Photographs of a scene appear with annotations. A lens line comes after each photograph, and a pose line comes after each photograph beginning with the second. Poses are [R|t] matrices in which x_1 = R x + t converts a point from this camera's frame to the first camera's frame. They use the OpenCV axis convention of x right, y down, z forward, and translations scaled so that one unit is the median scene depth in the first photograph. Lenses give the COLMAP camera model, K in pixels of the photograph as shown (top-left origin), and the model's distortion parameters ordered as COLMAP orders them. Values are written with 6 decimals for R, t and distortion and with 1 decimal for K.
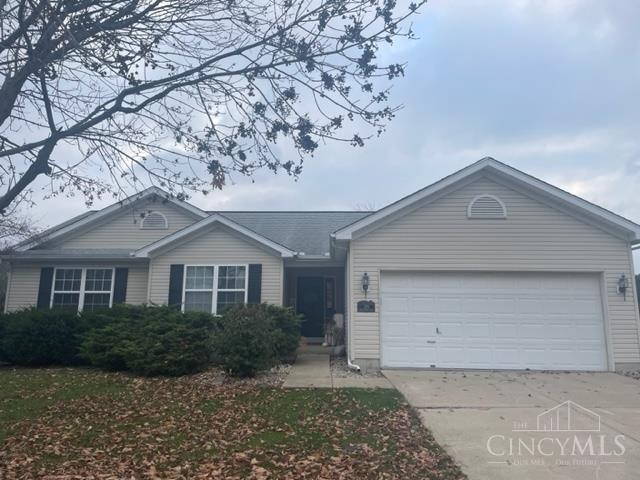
lens RADIAL K [[501.5, 0, 320.0], [0, 501.5, 240.0], [0, 0, 1]] dist [0.013741, -0.001509]
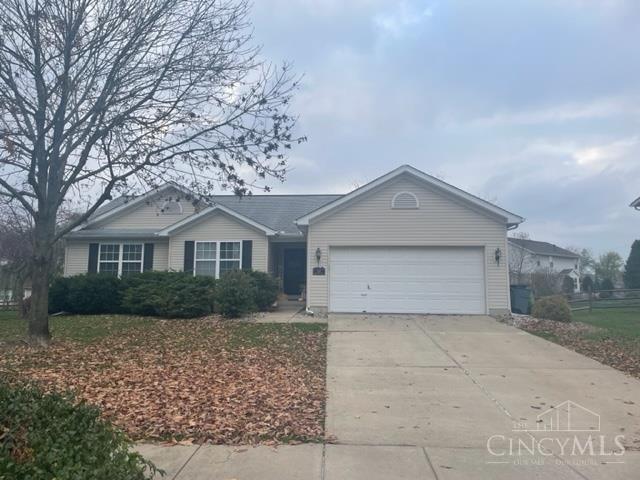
lens RADIAL K [[474.7, 0, 320.0], [0, 474.7, 240.0], [0, 0, 1]] dist [0.007665, 0.000568]
pose [[0.999683, -0.006560, -0.024302, 0.119518], [0.008113, 0.997894, 0.064352, -0.040912], [0.023828, -0.064528, 0.997631, -0.327102]]
